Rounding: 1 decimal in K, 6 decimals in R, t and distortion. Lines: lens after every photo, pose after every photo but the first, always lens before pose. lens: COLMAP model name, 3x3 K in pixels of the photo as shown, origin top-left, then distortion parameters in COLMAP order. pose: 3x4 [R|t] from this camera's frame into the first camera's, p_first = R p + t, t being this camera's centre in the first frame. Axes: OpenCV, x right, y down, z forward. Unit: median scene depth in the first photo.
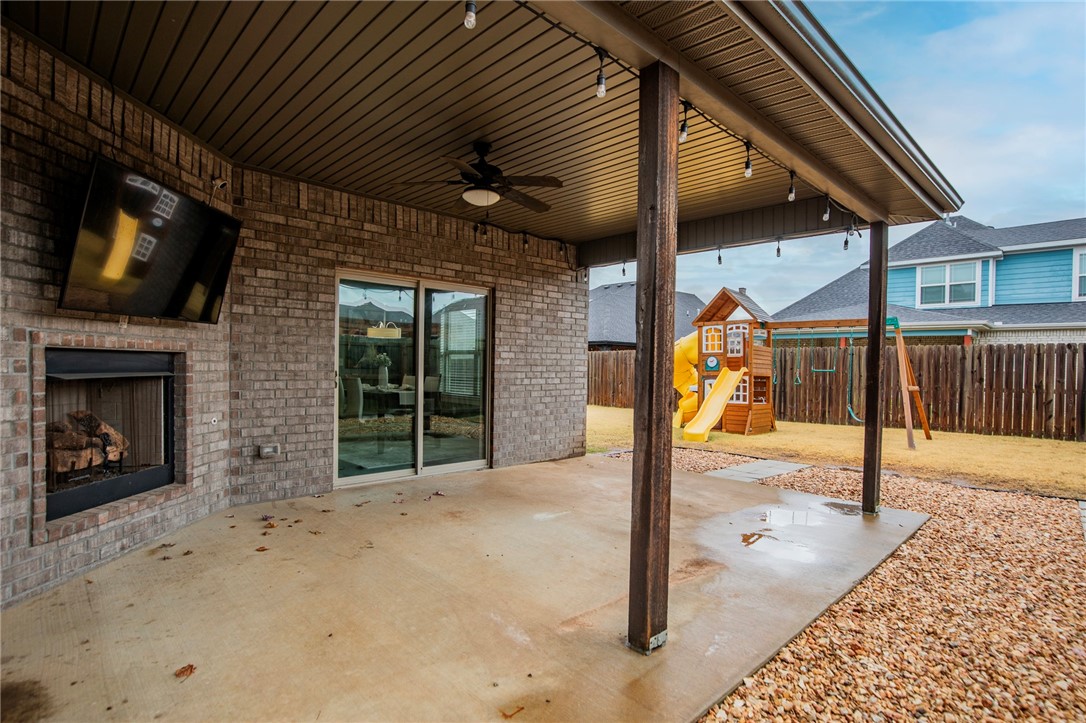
lens RADIAL K [[547.5, 0, 542.9], [0, 547.5, 378.9], [0, 0, 1]] dist [-0.024523, 0.001324]
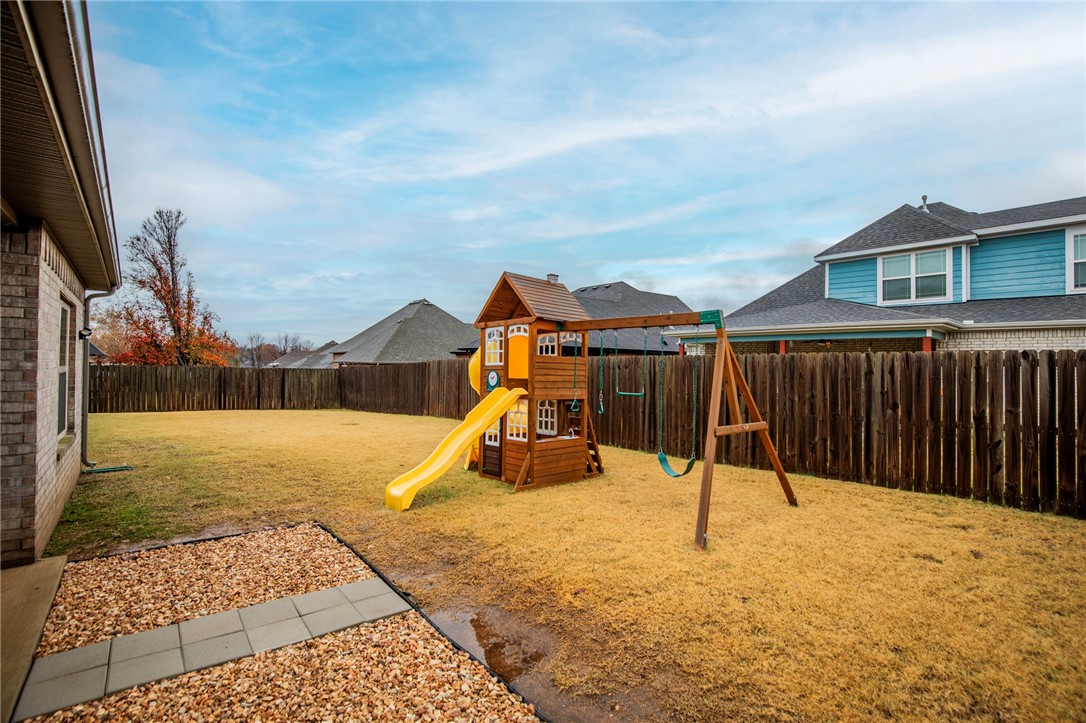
lens RADIAL K [[502.8, 0, 553.6], [0, 502.8, 359.6], [0, 0, 1]] dist [-0.033192, 0.006503]
pose [[0.998067, -0.002941, -0.062077, 0.475075], [0.000629, 0.999307, -0.037227, -0.035348], [0.062143, 0.037116, 0.997377, 0.401192]]
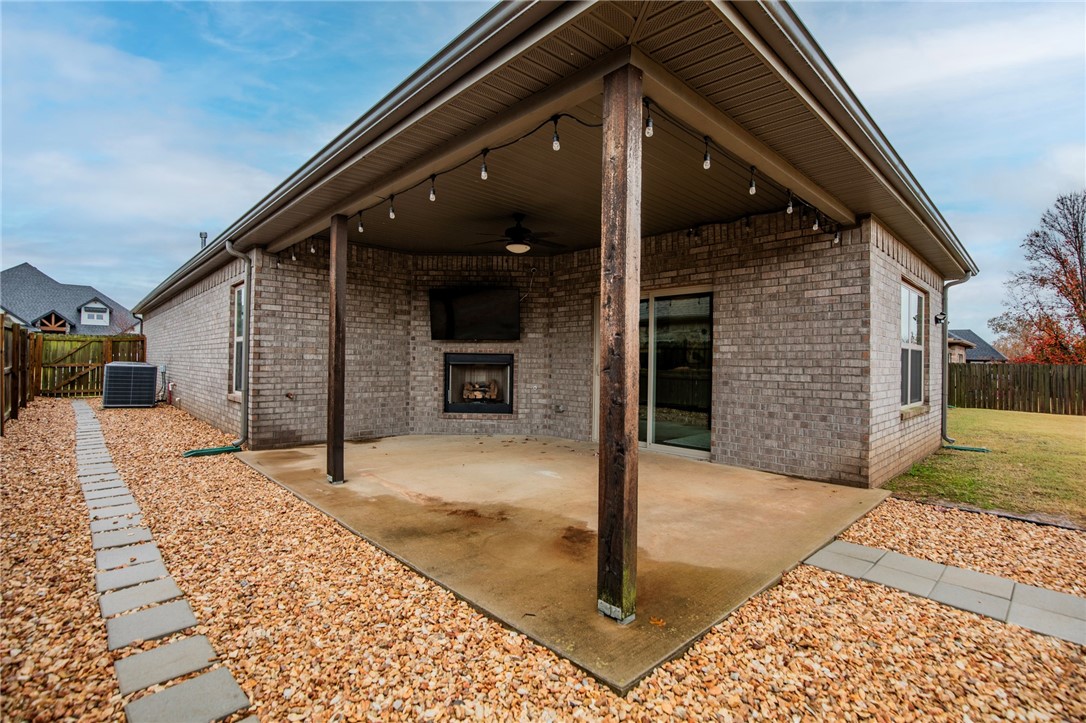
lens RADIAL K [[502.8, 0, 553.6], [0, 502.8, 359.6], [0, 0, 1]] dist [-0.033192, 0.006503]
pose [[0.008259, -0.022567, -0.999711, 0.527155], [-0.039843, 0.998944, -0.022879, 0.005360], [0.999172, 0.040021, 0.007352, 0.444831]]
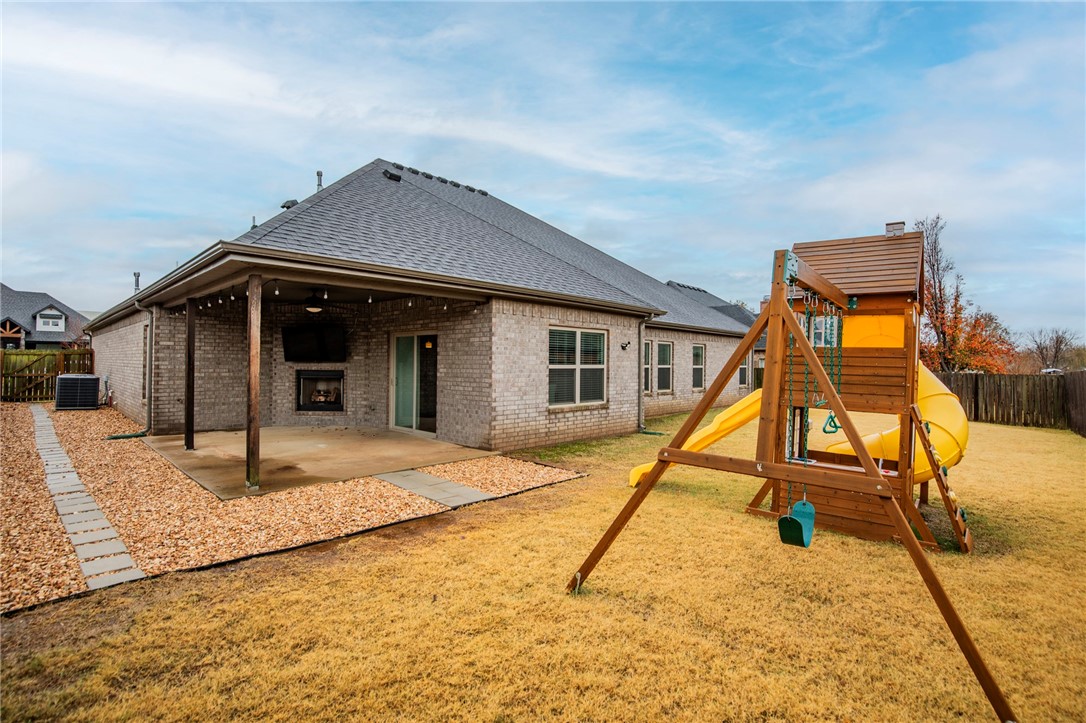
lens RADIAL K [[507.9, 0, 553.6], [0, 507.9, 358.7], [0, 0, 1]] dist [-0.034792, 0.008179]
pose [[0.050282, -0.023828, -0.998451, 0.915806], [-0.034242, 0.999086, -0.025568, -0.032563], [0.998148, 0.035475, 0.049420, 0.806648]]
